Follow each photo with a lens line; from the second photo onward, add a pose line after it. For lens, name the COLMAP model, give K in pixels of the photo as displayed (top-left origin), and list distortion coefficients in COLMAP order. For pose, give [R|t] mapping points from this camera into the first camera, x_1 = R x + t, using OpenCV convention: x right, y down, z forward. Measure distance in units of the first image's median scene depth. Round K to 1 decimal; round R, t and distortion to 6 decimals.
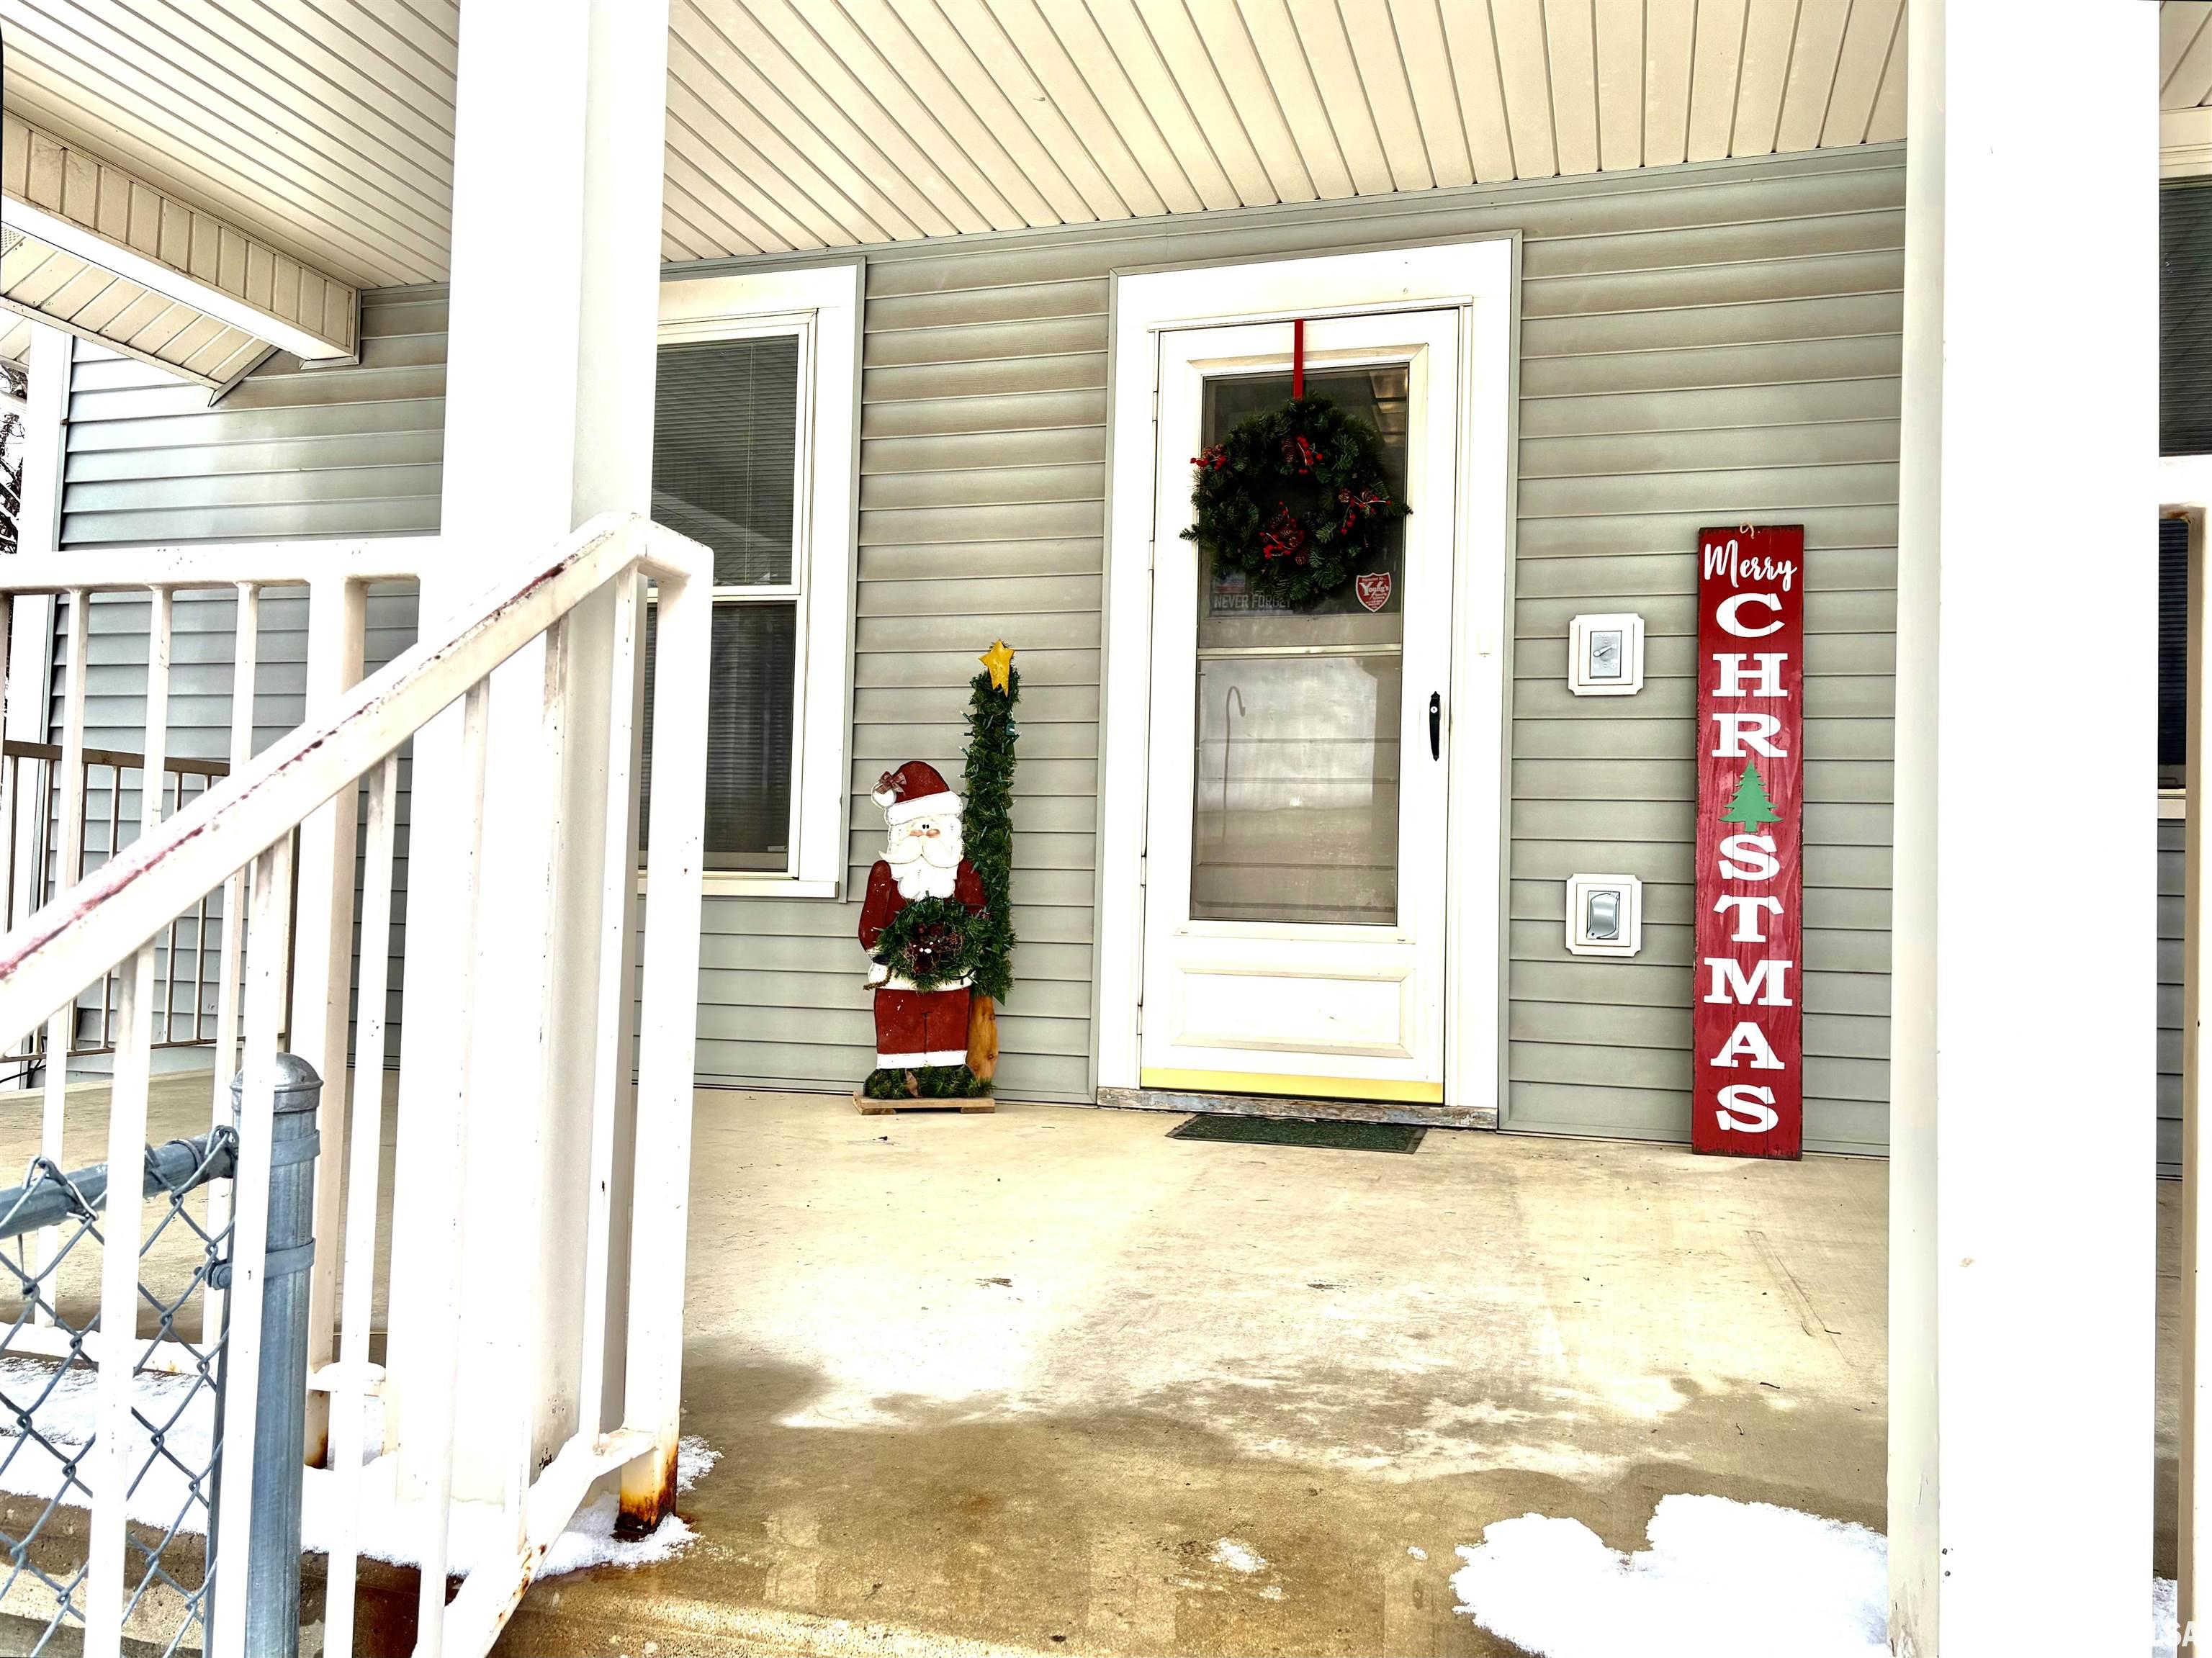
lens RADIAL K [[1697.3, 0, 1114.2], [0, 1697.3, 850.4], [0, 0, 1]] dist [0.076036, -0.134504]
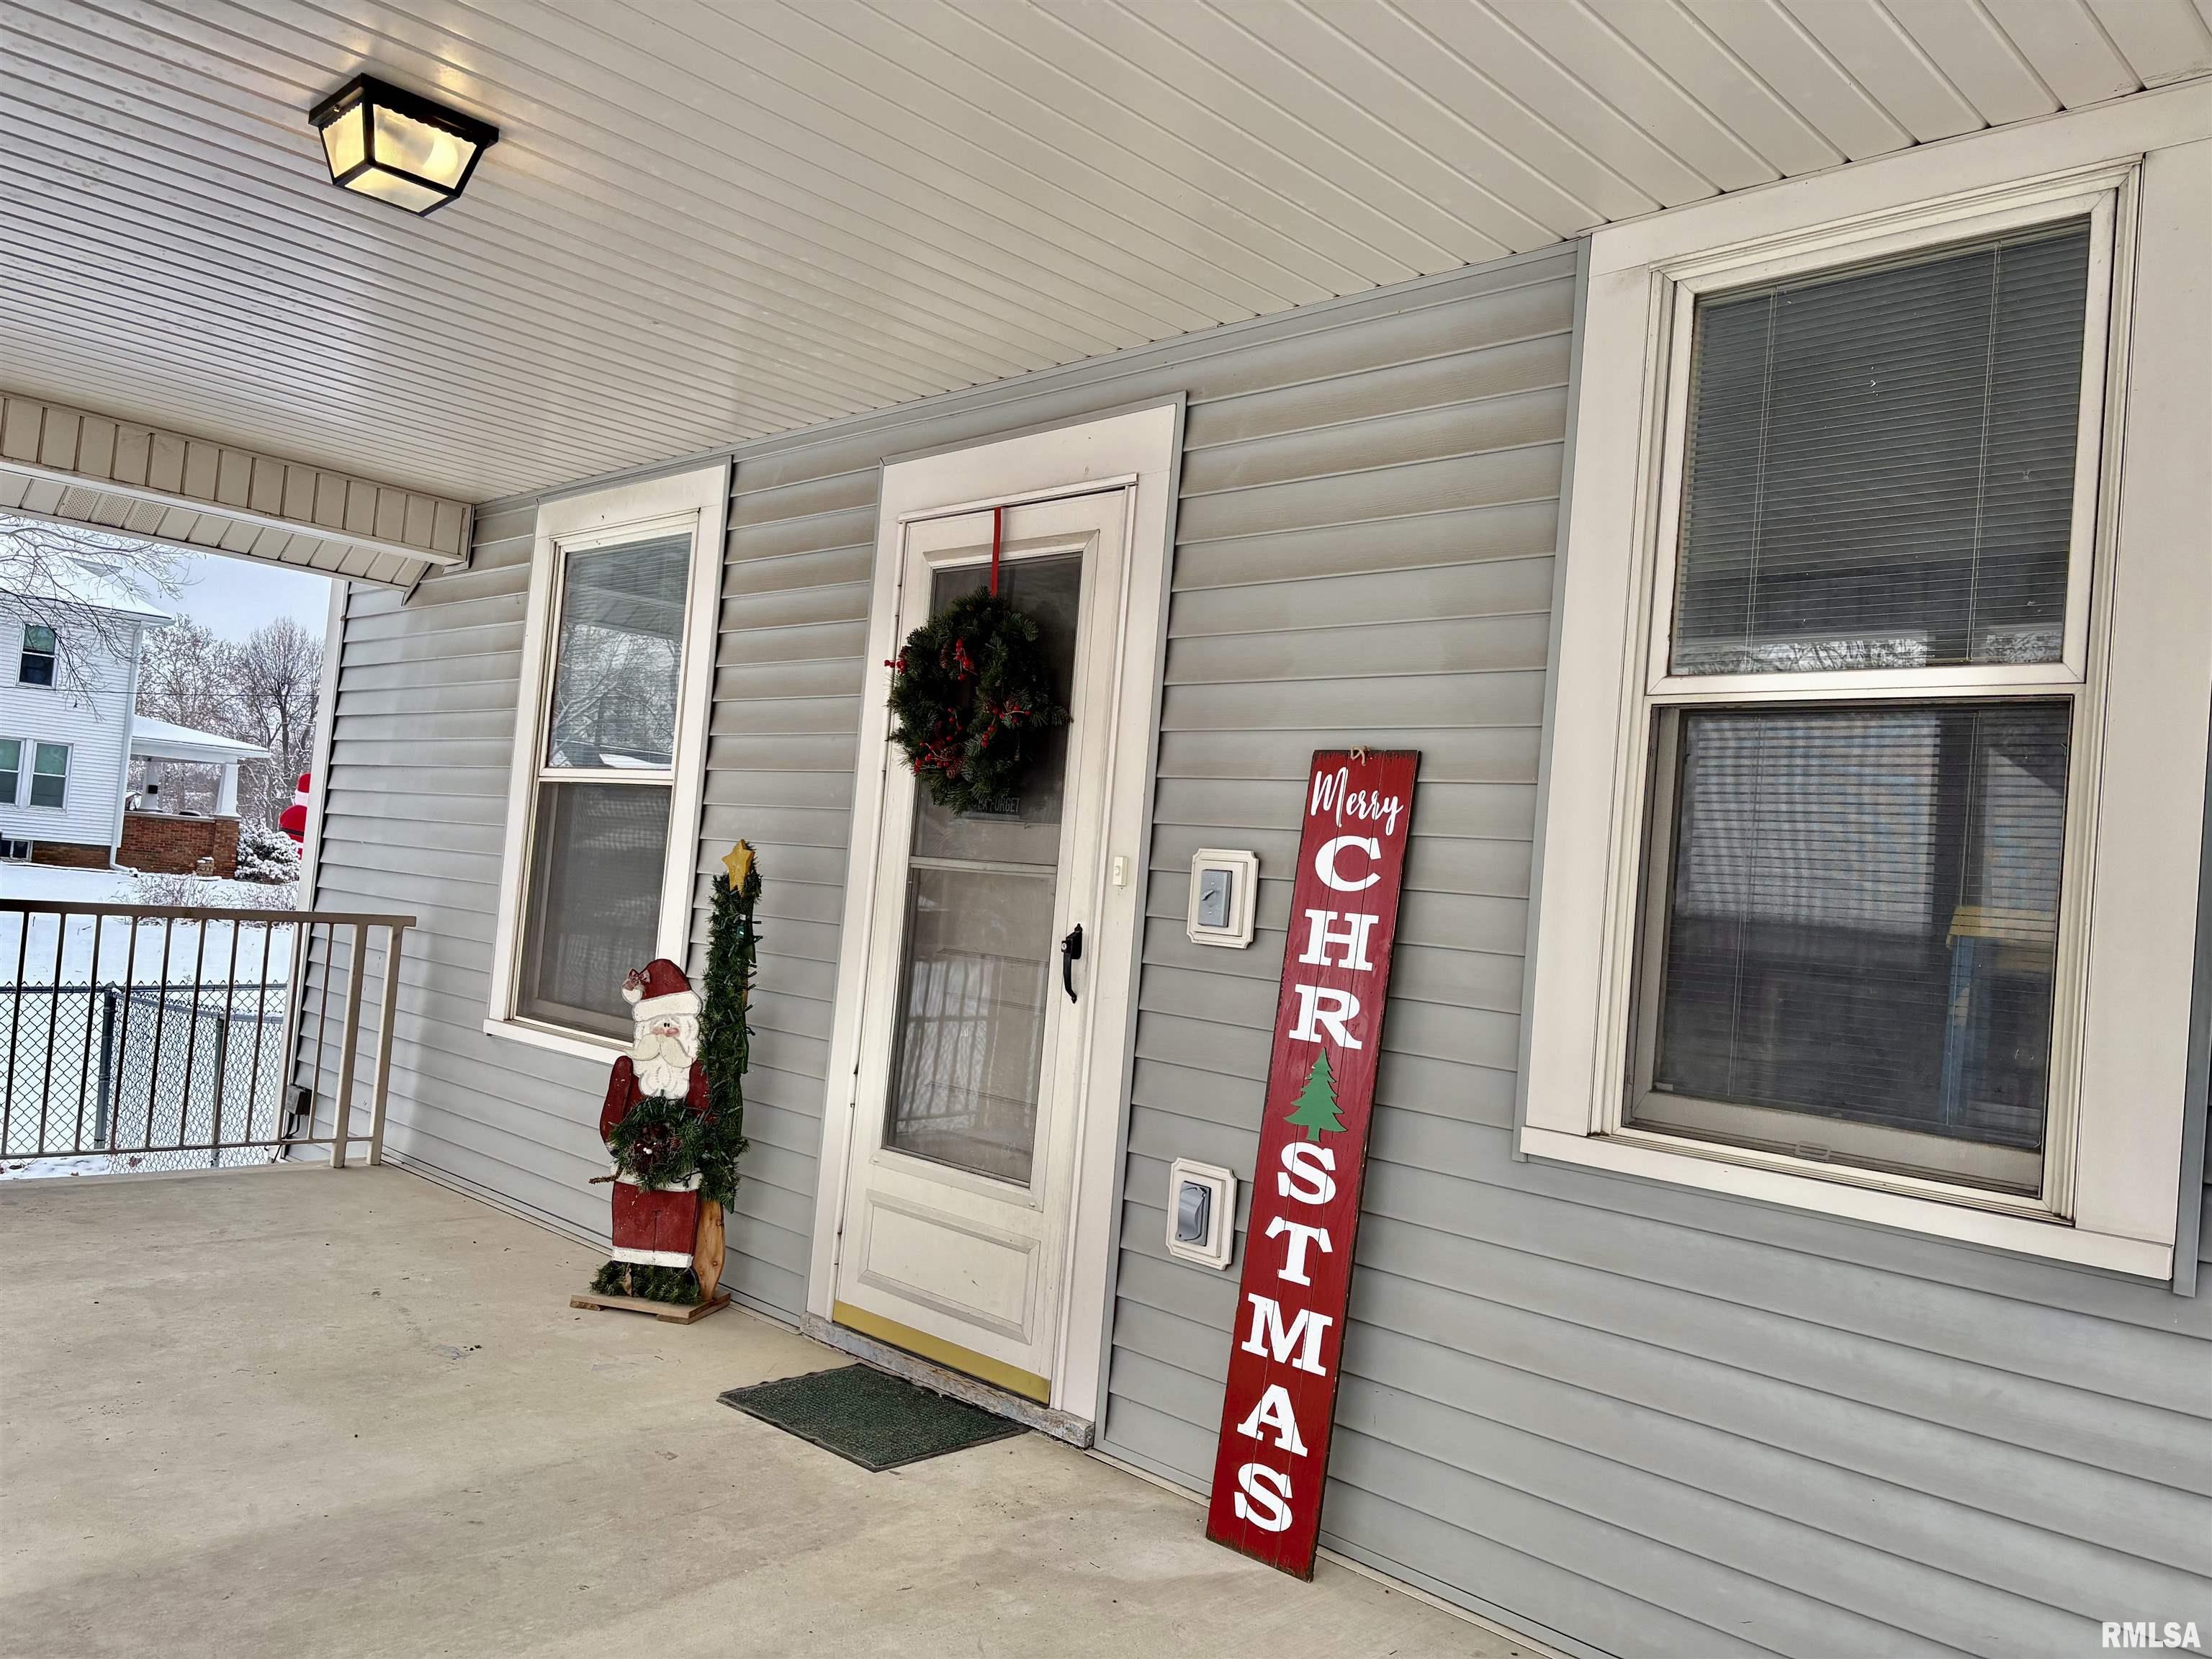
lens RADIAL K [[1688.4, 0, 1106.0], [0, 1688.4, 829.5], [0, 0, 1]] dist [0.084442, -0.126382]
pose [[0.876925, 0.030386, -0.479665, 0.618041], [-0.044432, 0.998851, -0.017957, -0.127642], [0.478569, 0.037059, 0.877268, 0.243934]]
